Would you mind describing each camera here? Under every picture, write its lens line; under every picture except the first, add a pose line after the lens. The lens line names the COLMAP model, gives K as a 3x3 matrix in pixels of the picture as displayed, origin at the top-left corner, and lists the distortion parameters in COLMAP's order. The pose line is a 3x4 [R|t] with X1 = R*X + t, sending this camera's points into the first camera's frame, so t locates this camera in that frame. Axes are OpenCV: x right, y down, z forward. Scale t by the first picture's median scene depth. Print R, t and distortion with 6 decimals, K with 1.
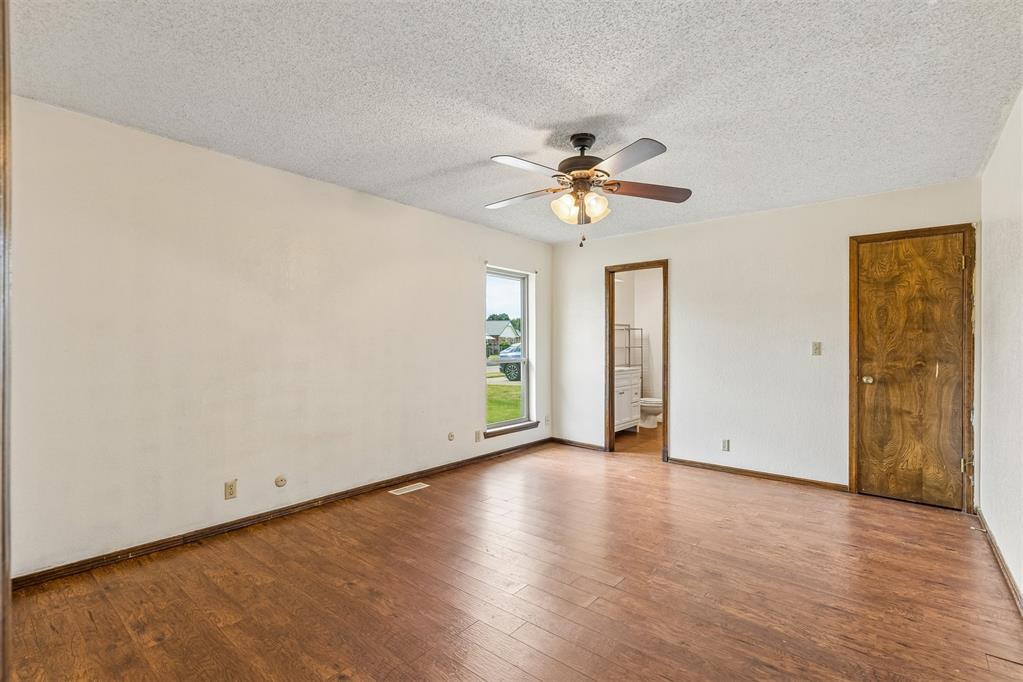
lens RADIAL K [[464.1, 0, 504.1], [0, 464.1, 343.5], [0, 0, 1]] dist [0.003108, -0.001537]
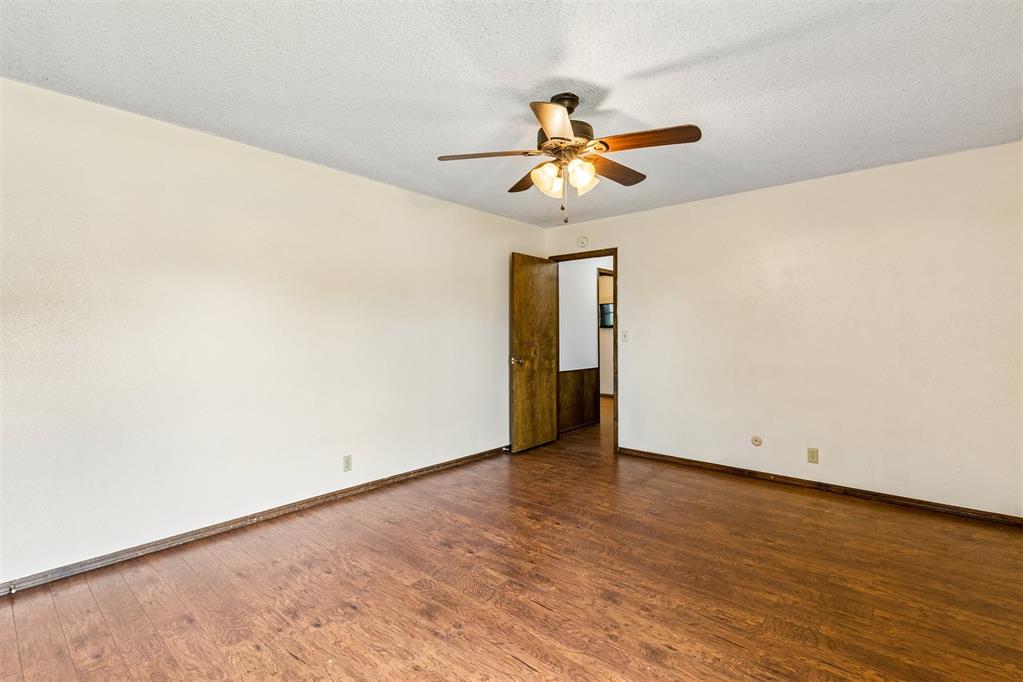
lens RADIAL K [[464.1, 0, 507.3], [0, 464.1, 320.8], [0, 0, 1]] dist [0.003108, -0.001537]
pose [[-0.999966, -0.000437, 0.008288, 0.208577], [-0.000648, 0.999673, -0.025555, 0.001013], [-0.008274, -0.025560, -0.999639, 1.453438]]
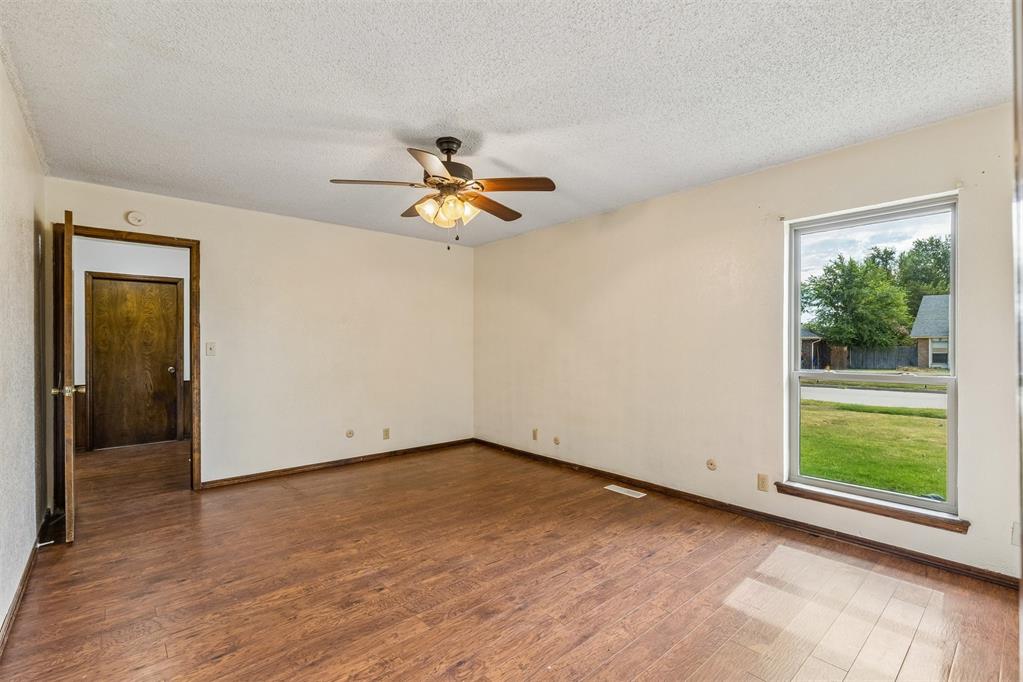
lens RADIAL K [[464.1, 0, 511.7], [0, 464.1, 342.6], [0, 0, 1]] dist [0.003108, -0.001537]
pose [[-0.146119, -0.006603, -0.989245, 0.889075], [0.000012, 0.999978, -0.006677, 0.003736], [0.989267, -0.000987, -0.146115, 0.995030]]
